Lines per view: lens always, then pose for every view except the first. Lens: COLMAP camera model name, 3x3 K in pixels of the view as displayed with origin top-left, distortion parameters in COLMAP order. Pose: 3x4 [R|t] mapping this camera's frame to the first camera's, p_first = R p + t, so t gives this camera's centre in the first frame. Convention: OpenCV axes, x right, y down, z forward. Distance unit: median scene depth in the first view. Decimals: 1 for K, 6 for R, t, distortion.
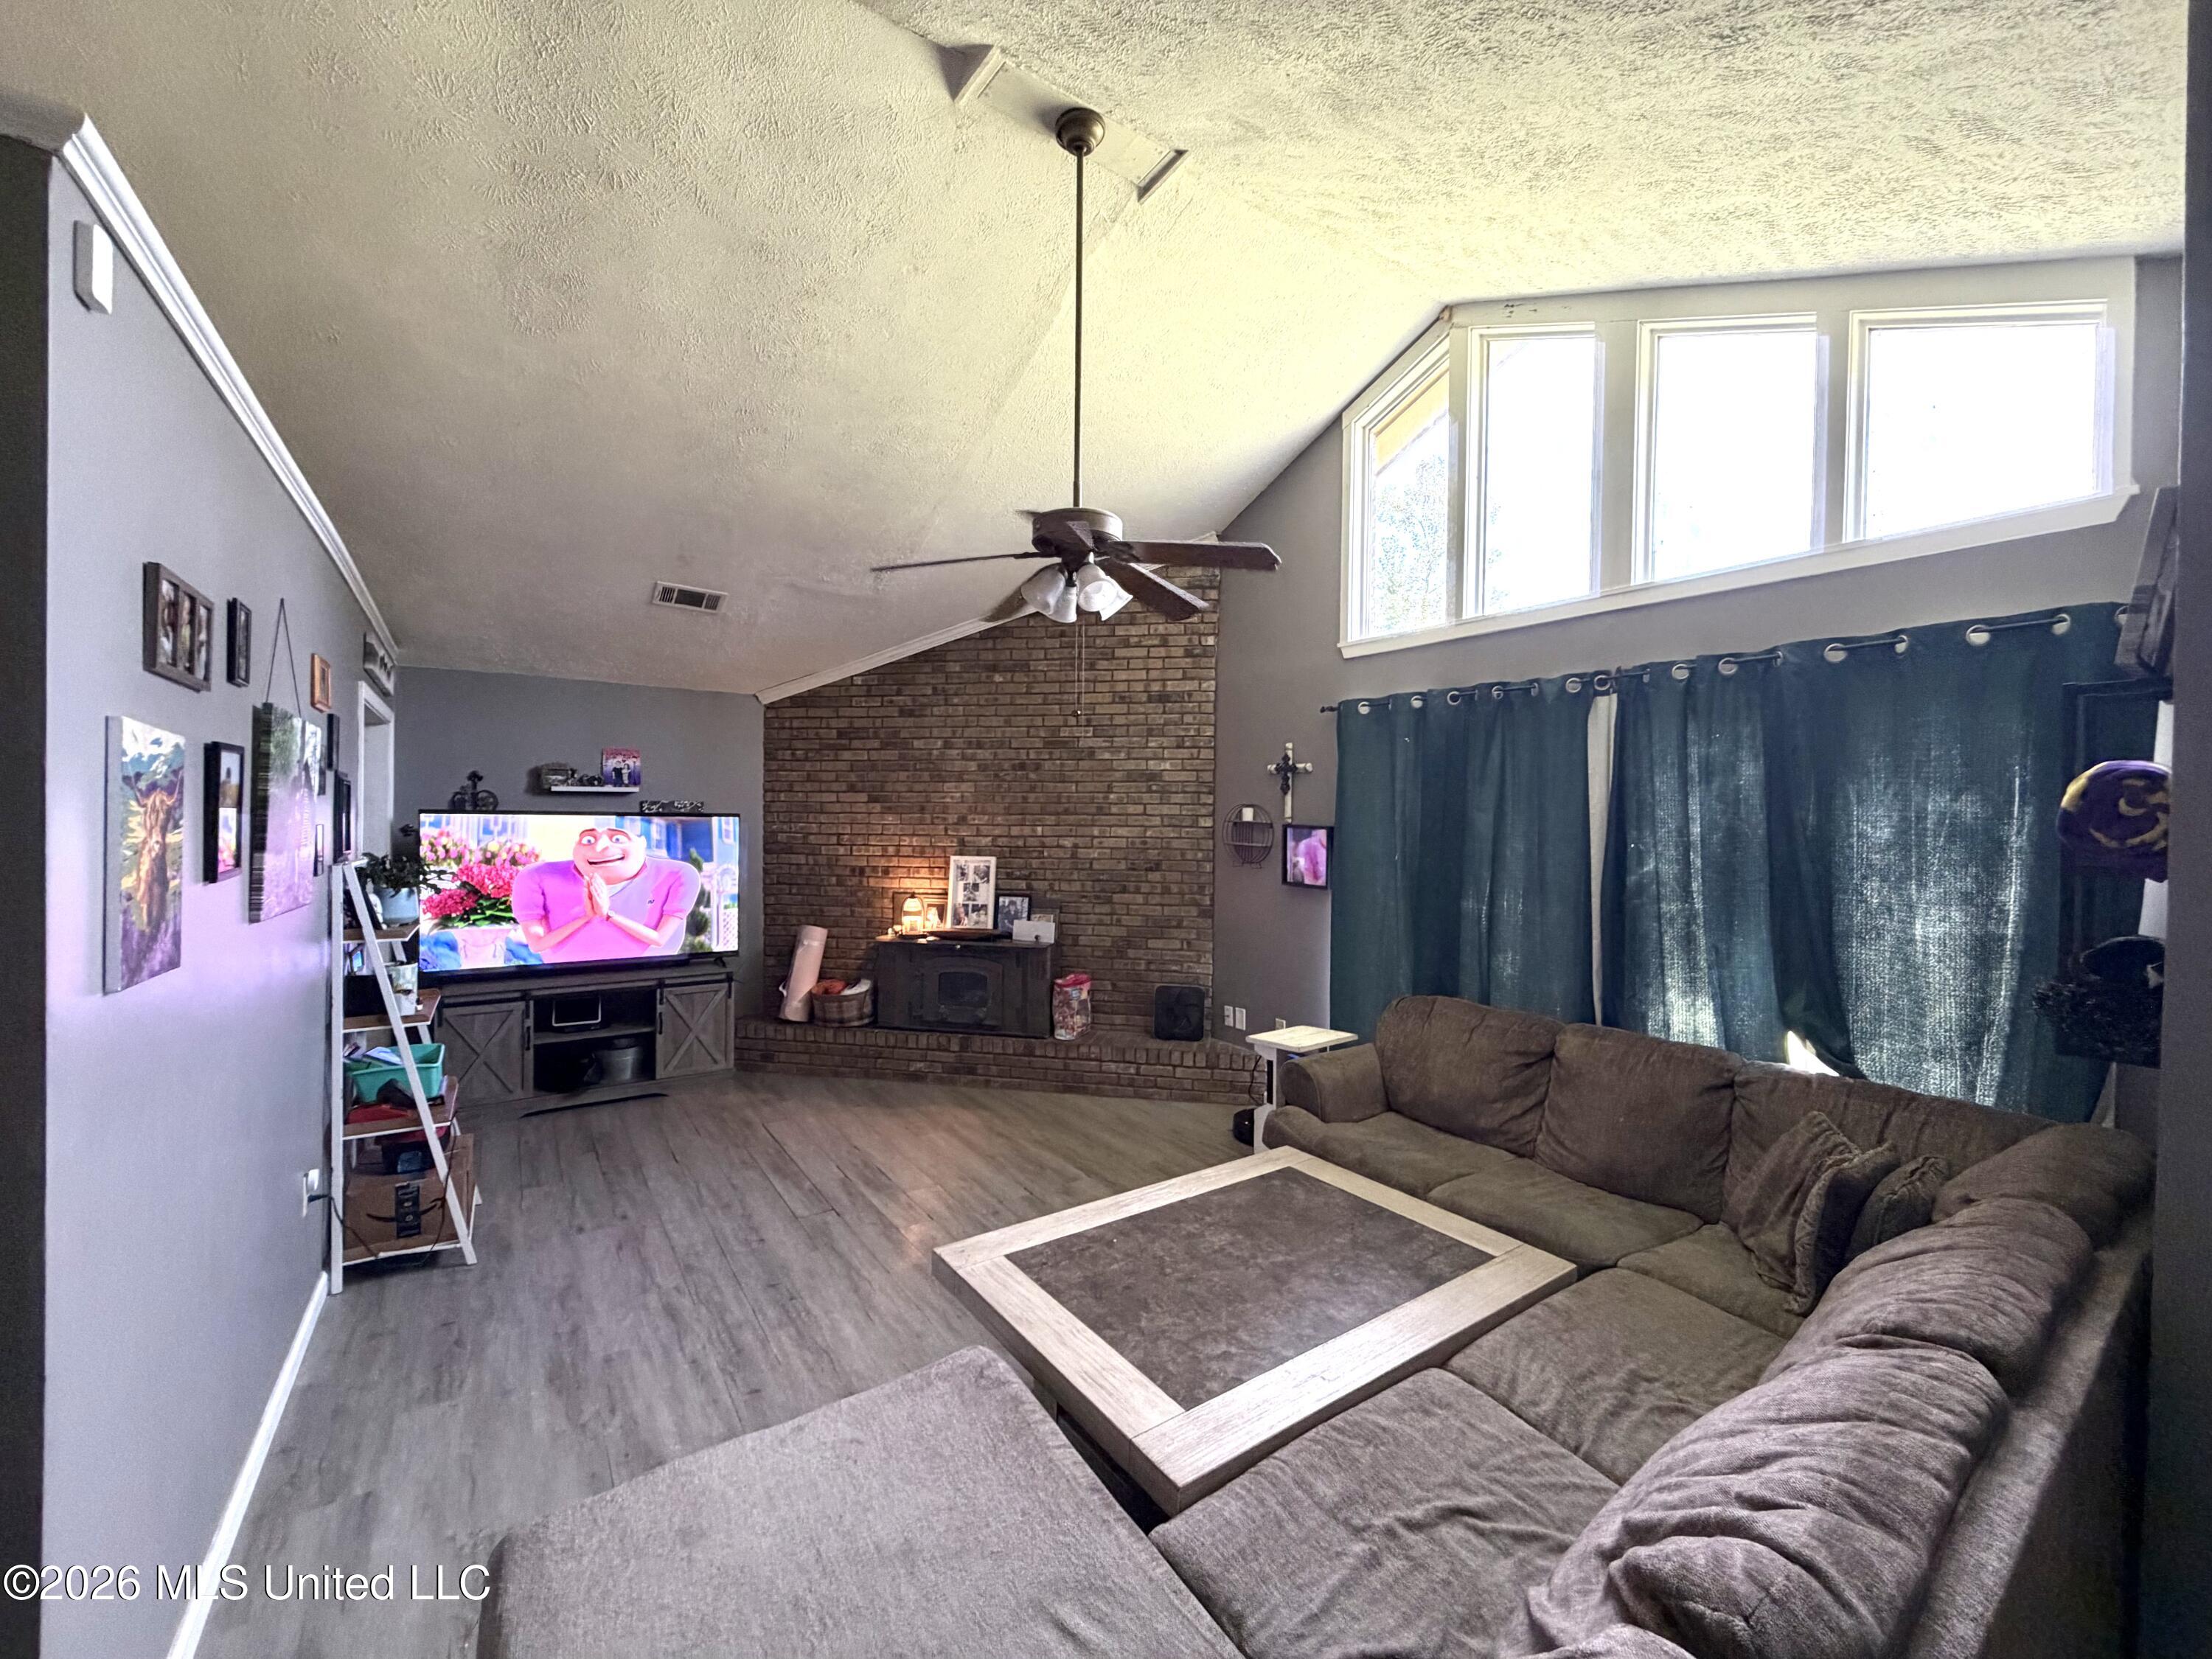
lens RADIAL K [[880.7, 0, 1101.7], [0, 880.7, 827.8], [0, 0, 1]] dist [0.001068, -0.000951]
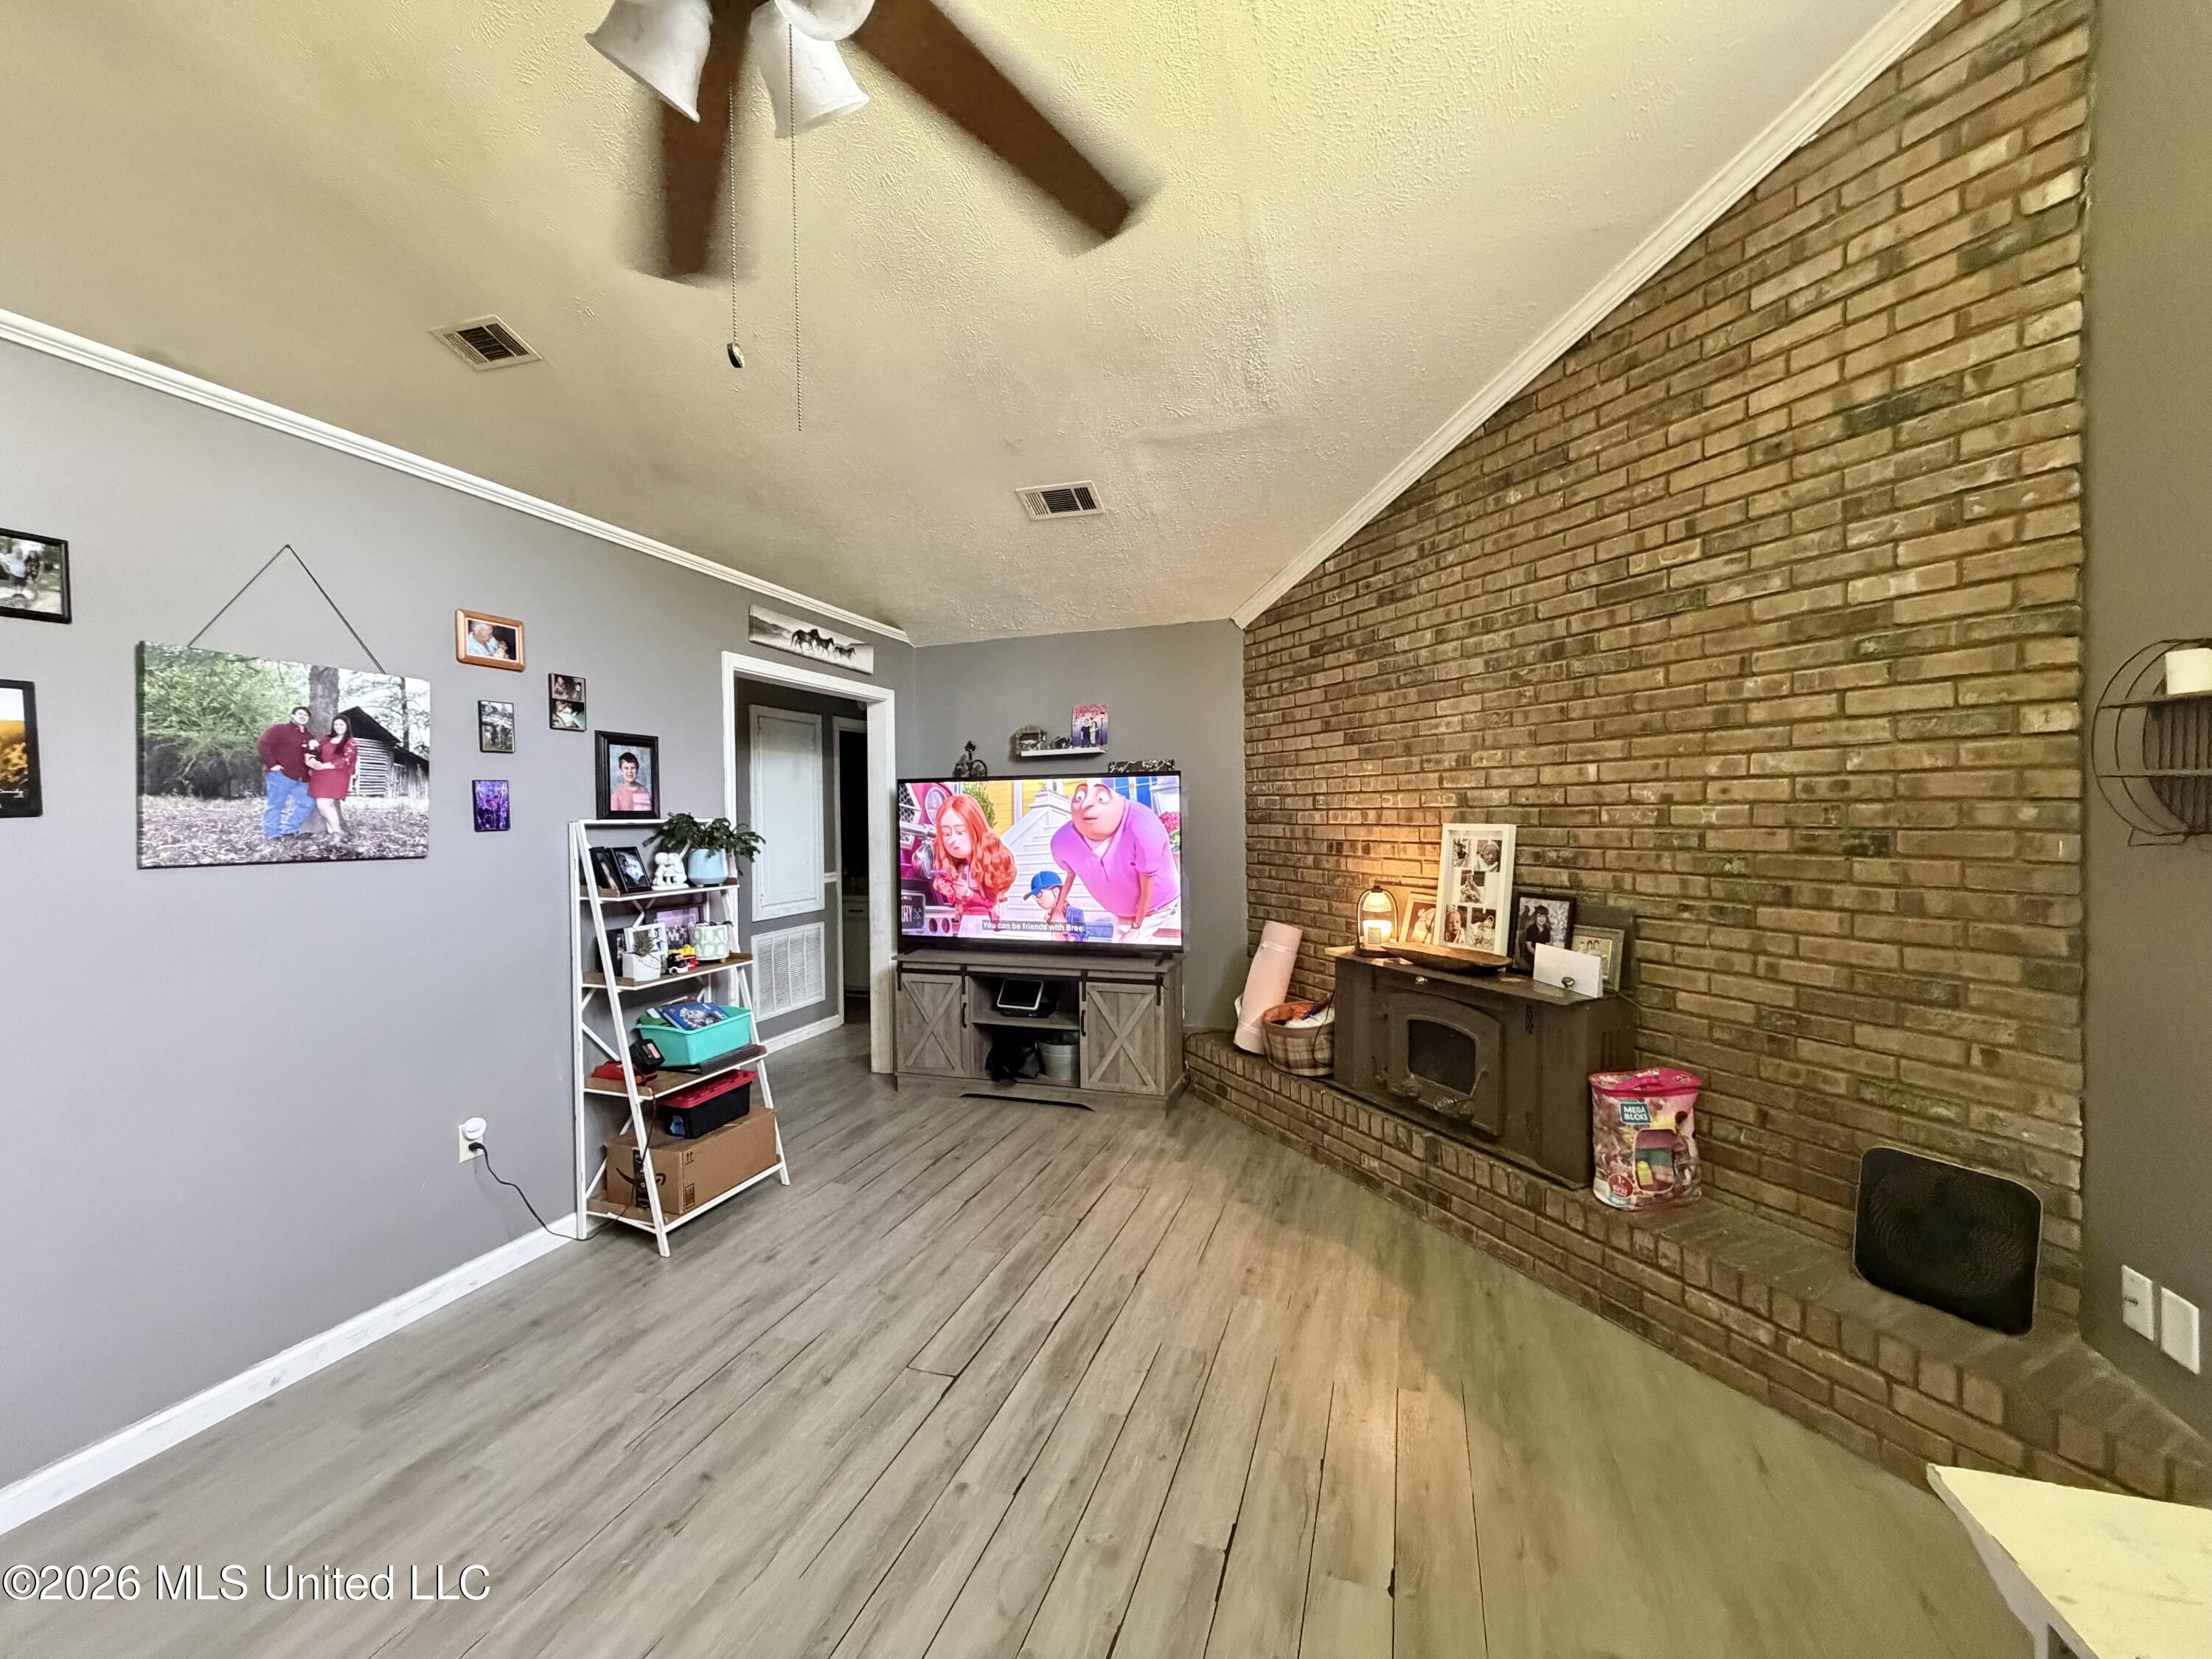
lens RADIAL K [[880.7, 0, 1098.6], [0, 880.7, 828.4], [0, 0, 1]] dist [0.001068, -0.000951]
pose [[0.595468, -0.003574, -0.803371, 0.171366], [0.015426, 0.999857, 0.006986, 0.028465], [0.803231, -0.016553, 0.595437, 0.478584]]
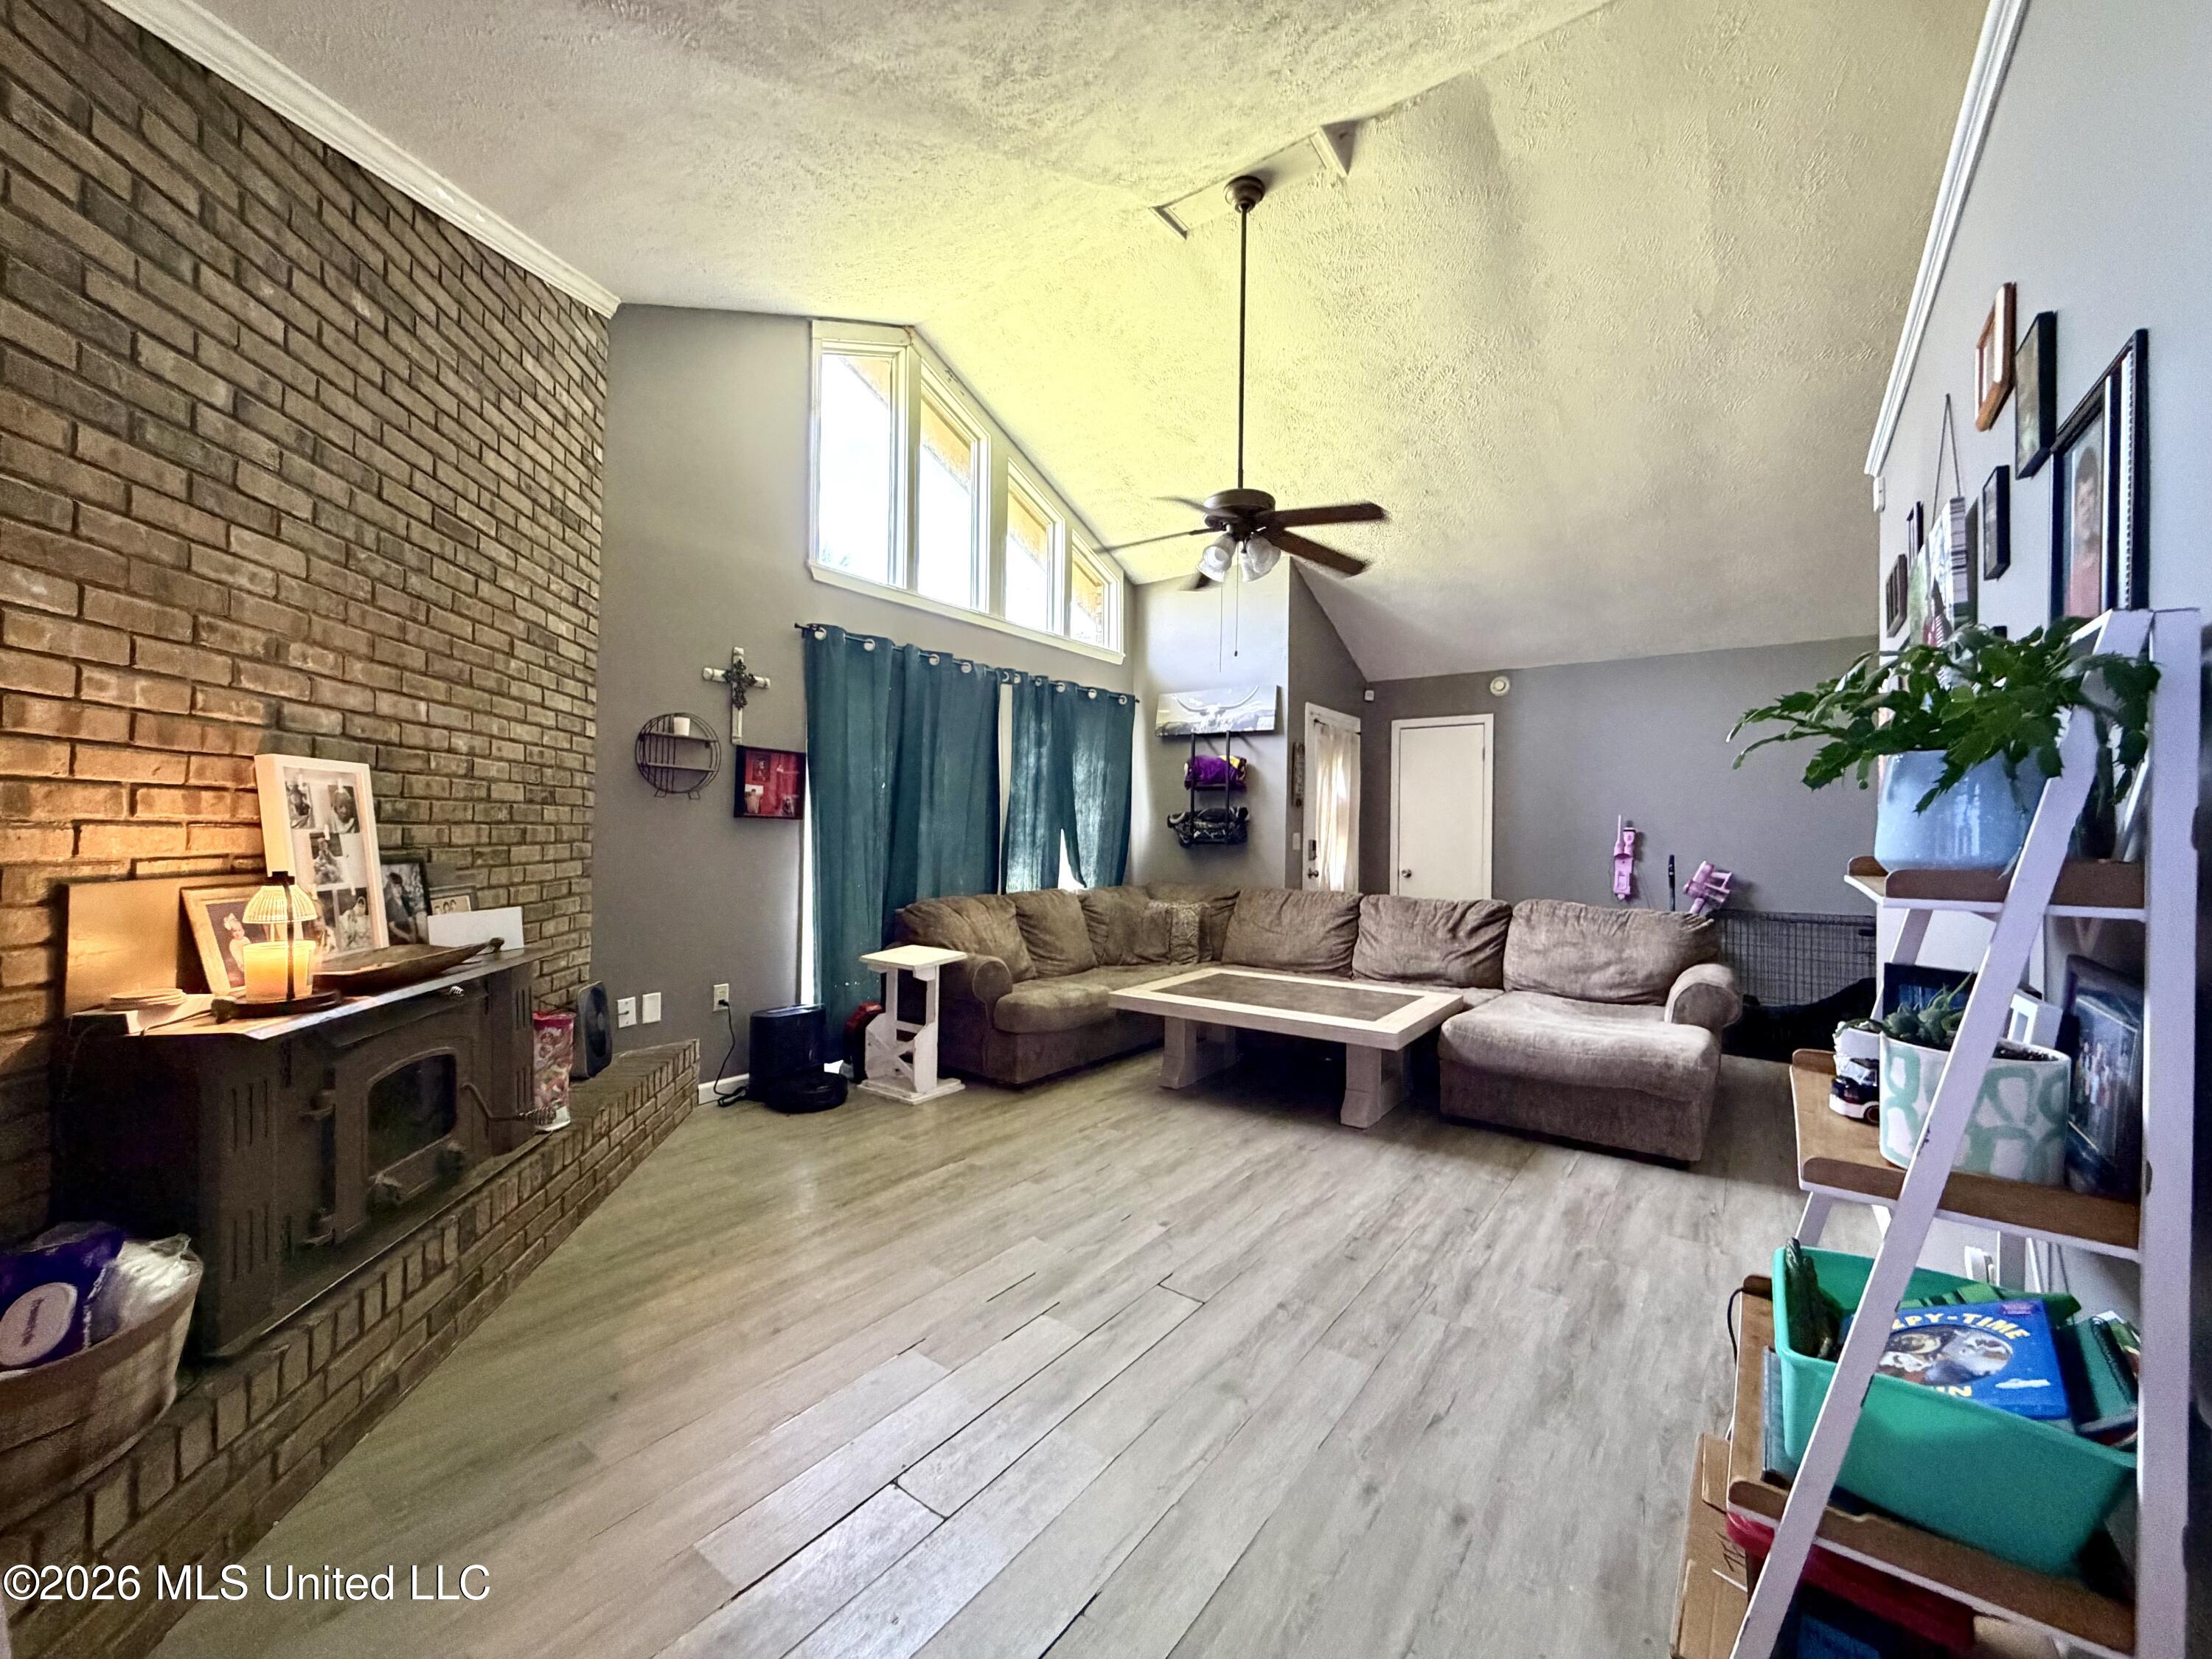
lens RADIAL K [[880.7, 0, 1094.1], [0, 880.7, 827.6], [0, 0, 1]] dist [0.001068, -0.000951]
pose [[-0.317530, -0.011642, 0.948177, -0.608951], [-0.006448, 0.999928, 0.010118, 0.056226], [-0.948226, -0.002900, -0.317582, 0.838954]]
